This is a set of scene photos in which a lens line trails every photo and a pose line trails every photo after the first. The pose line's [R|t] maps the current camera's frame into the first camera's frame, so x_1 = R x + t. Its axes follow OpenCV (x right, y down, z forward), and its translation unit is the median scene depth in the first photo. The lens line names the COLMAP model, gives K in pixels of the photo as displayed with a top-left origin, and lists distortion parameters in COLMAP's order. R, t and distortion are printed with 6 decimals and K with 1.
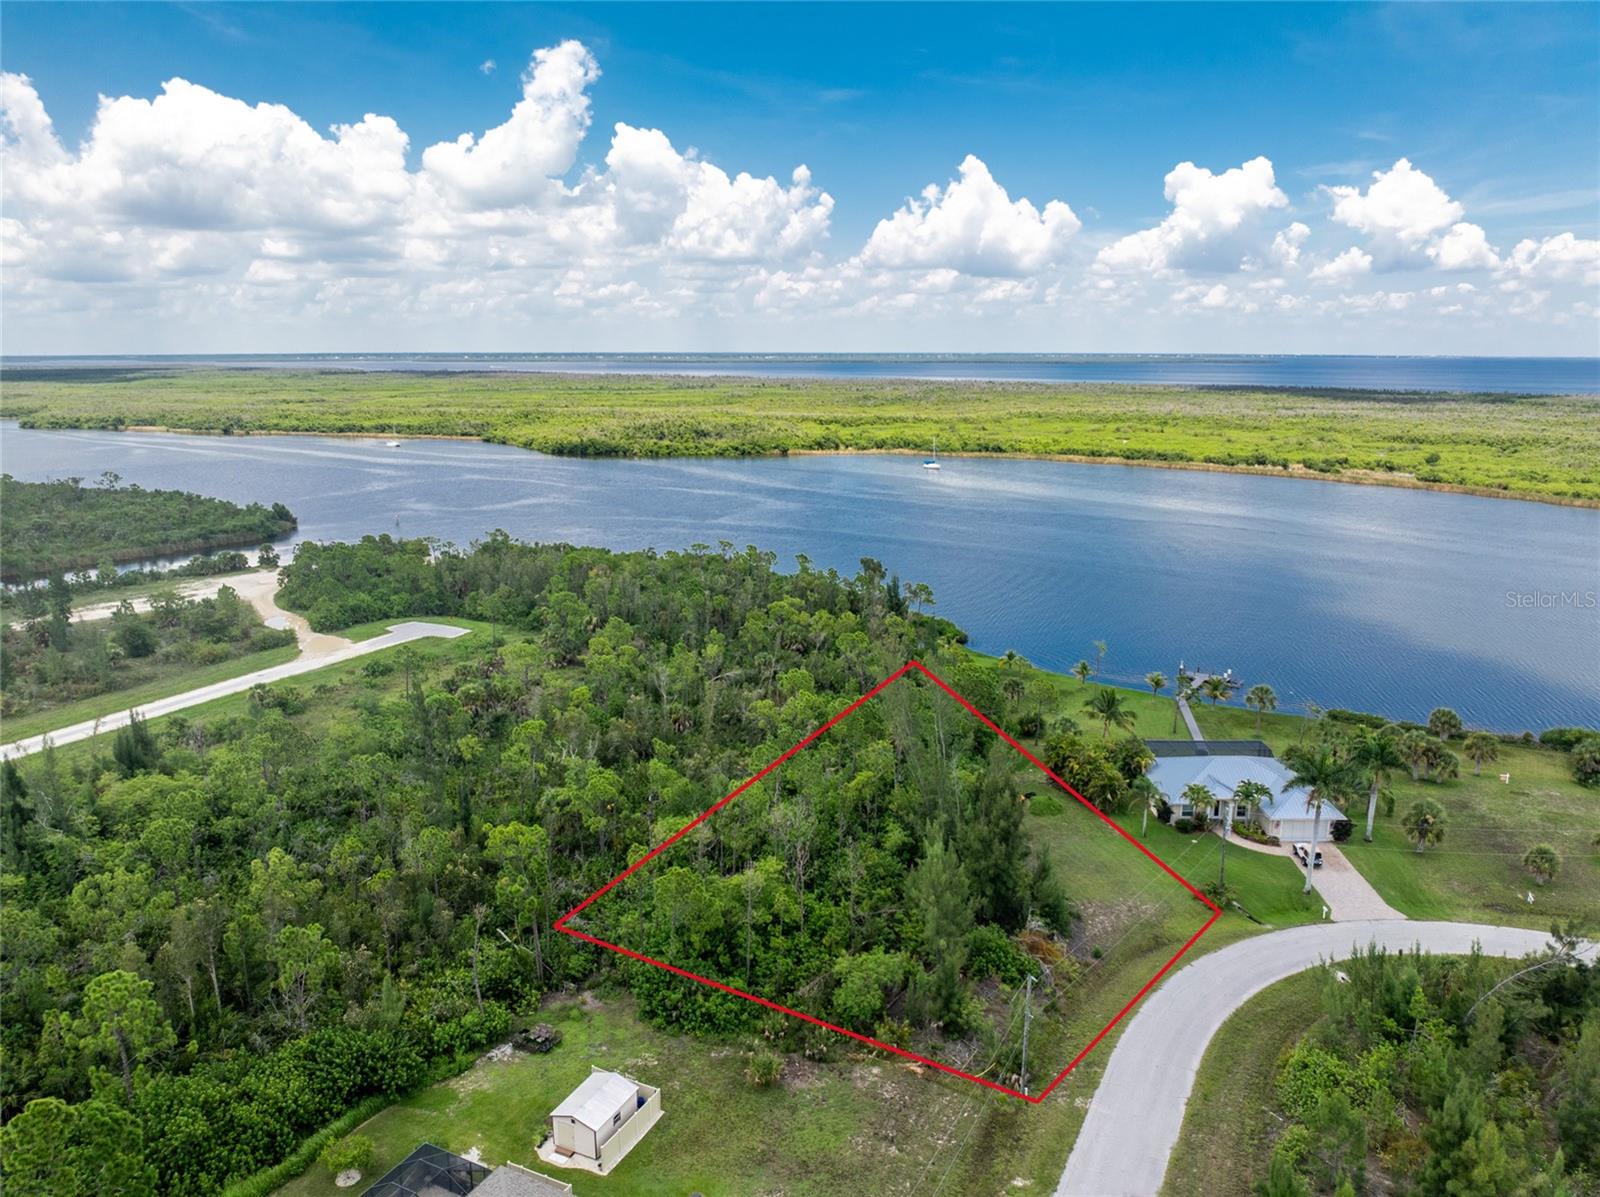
lens RADIAL K [[1147.8, 0, 784.9], [0, 1147.8, 579.7], [0, 0, 1]] dist [-0.011128, -0.045219]
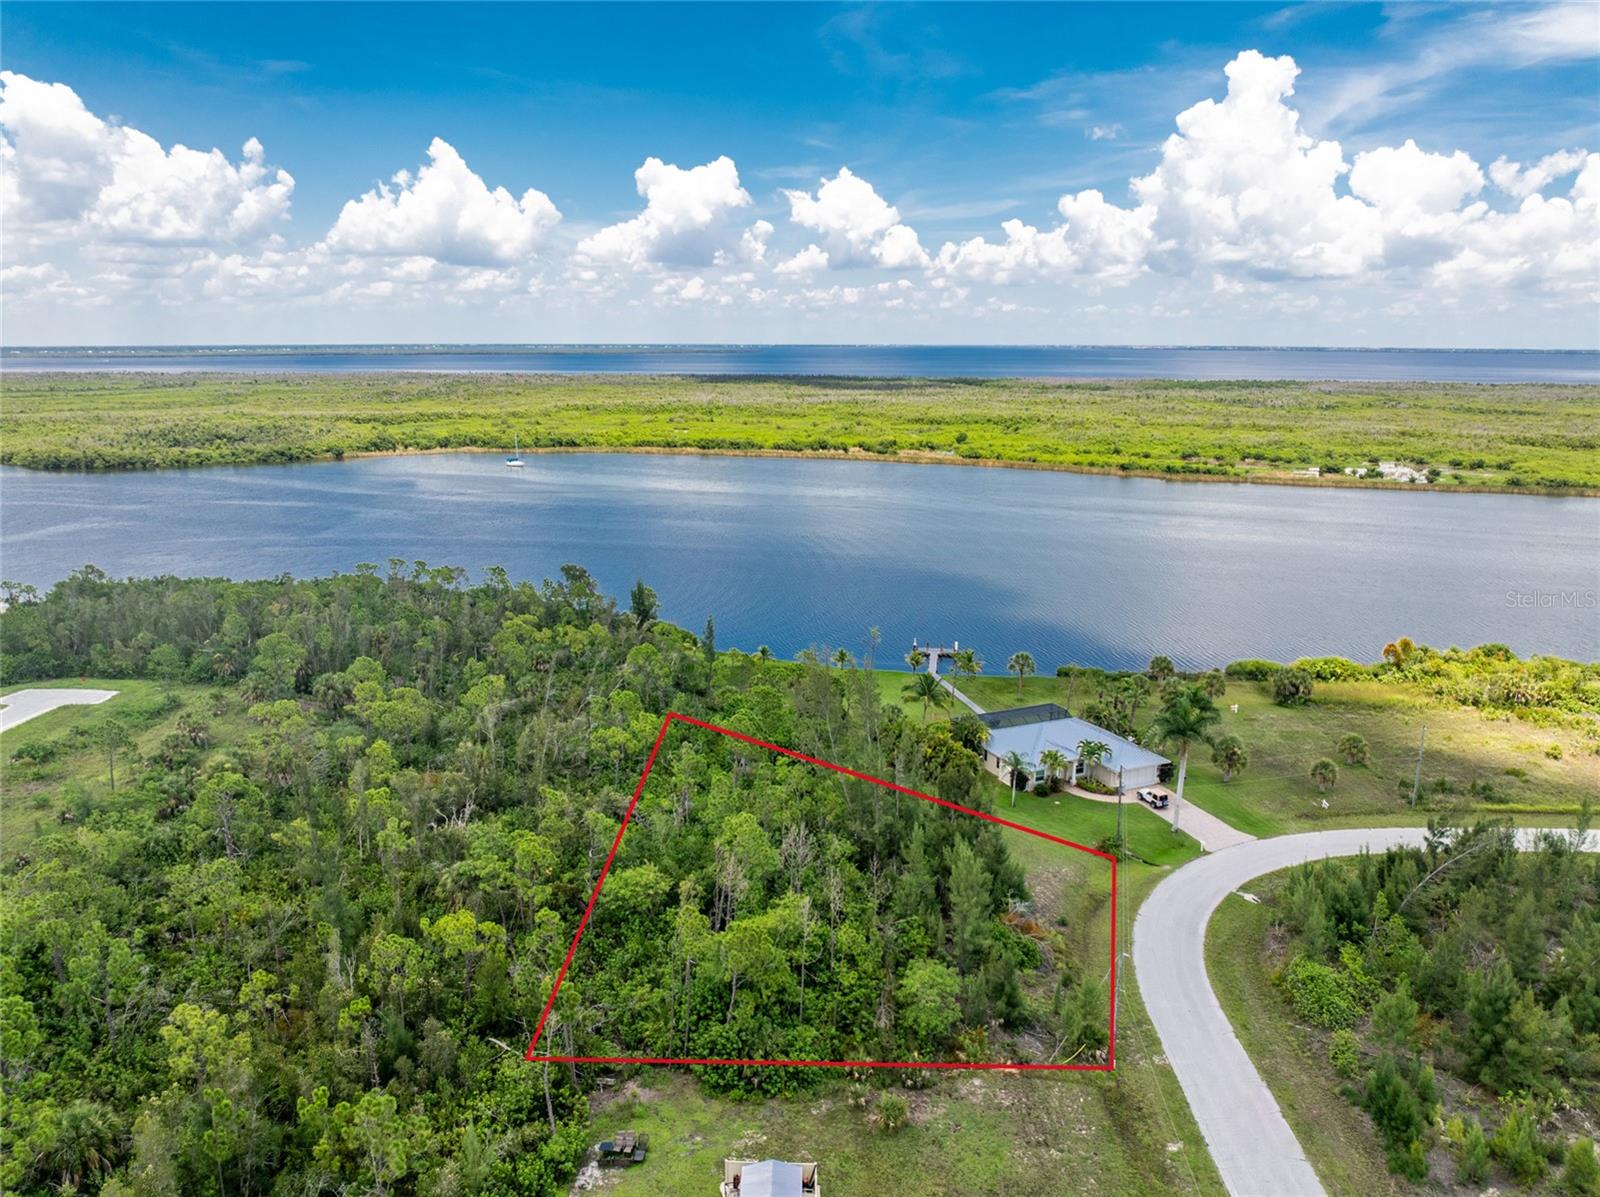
lens RADIAL K [[1171.0, 0, 797.4], [0, 1171.0, 568.5], [0, 0, 1]] dist [-0.064523, 0.034301]
pose [[0.904661, -0.078740, 0.418793, -0.070236], [0.080672, 0.996654, 0.013123, -0.005921], [-0.418425, 0.021913, 0.907987, 0.023931]]
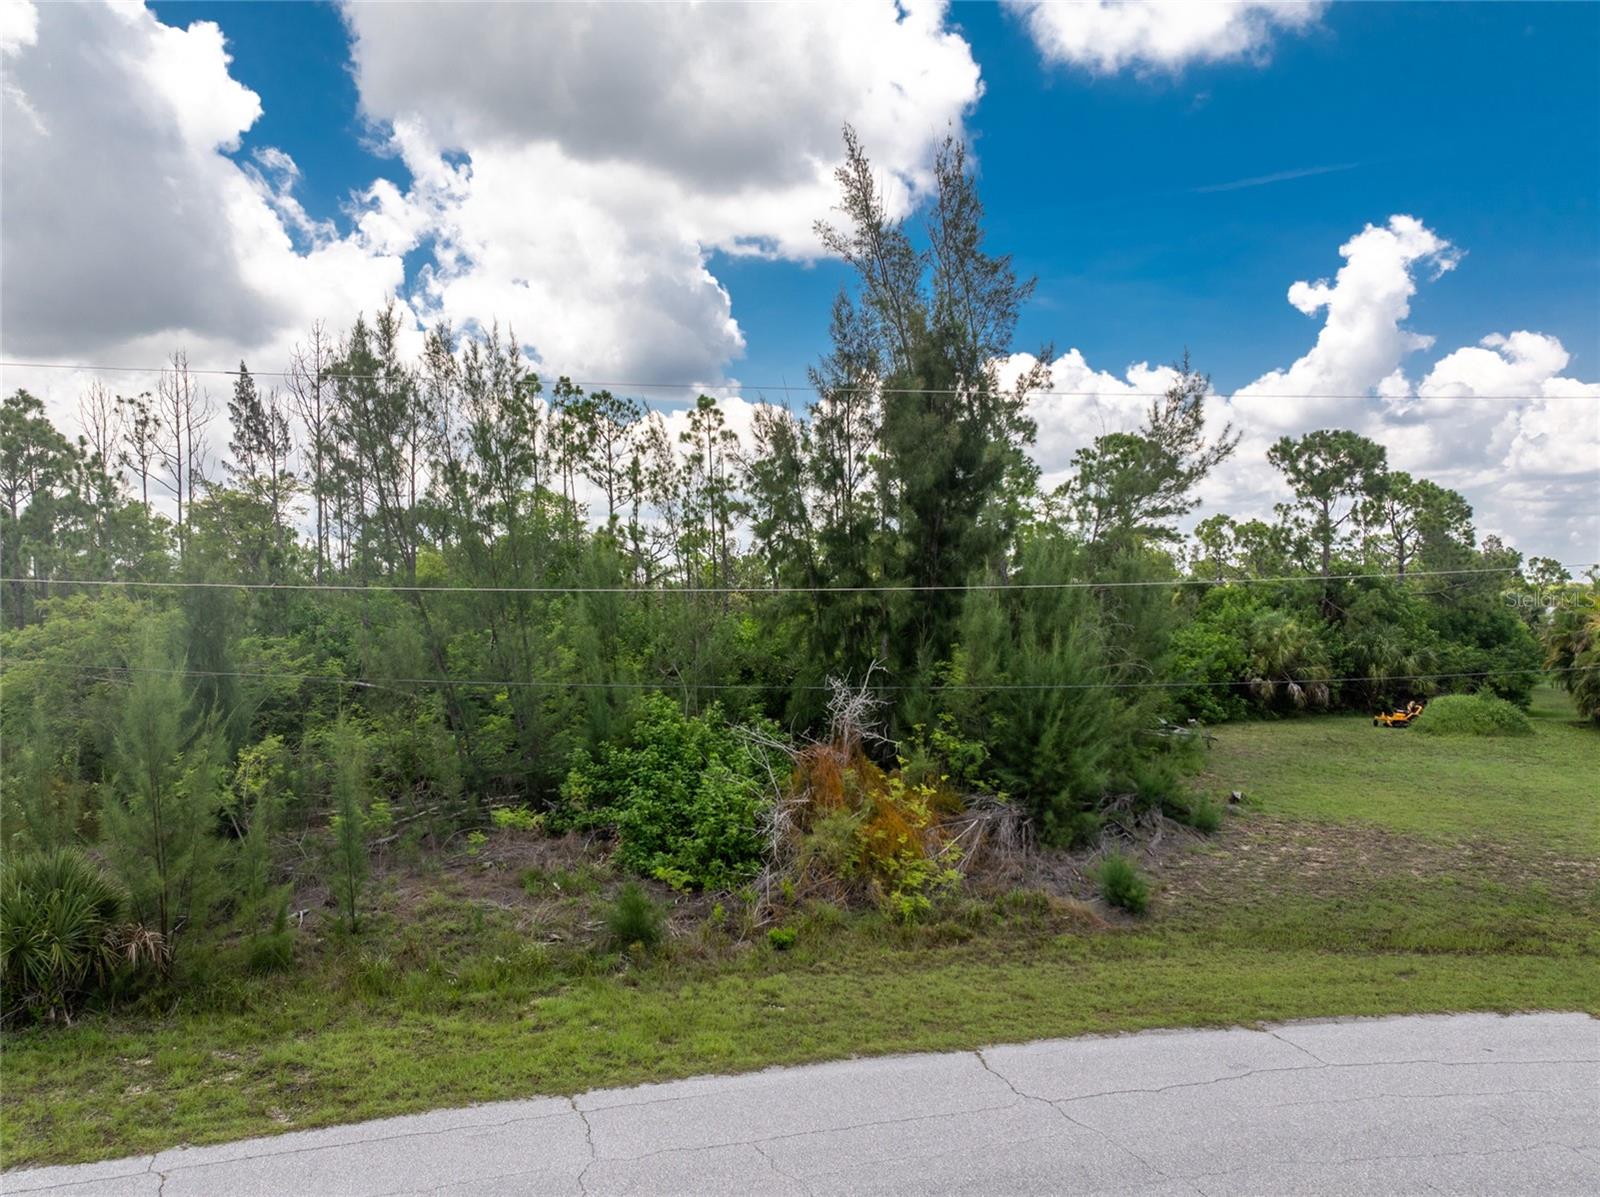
lens RADIAL K [[1151.9, 0, 674.0], [0, 1151.9, 604.1], [0, 0, 1]] dist [-0.036812, 0.003988]
pose [[0.743890, 0.005844, -0.668277, 0.068450], [-0.128802, 0.982468, -0.134784, 0.059458], [0.655773, 0.186340, 0.731601, 0.144434]]
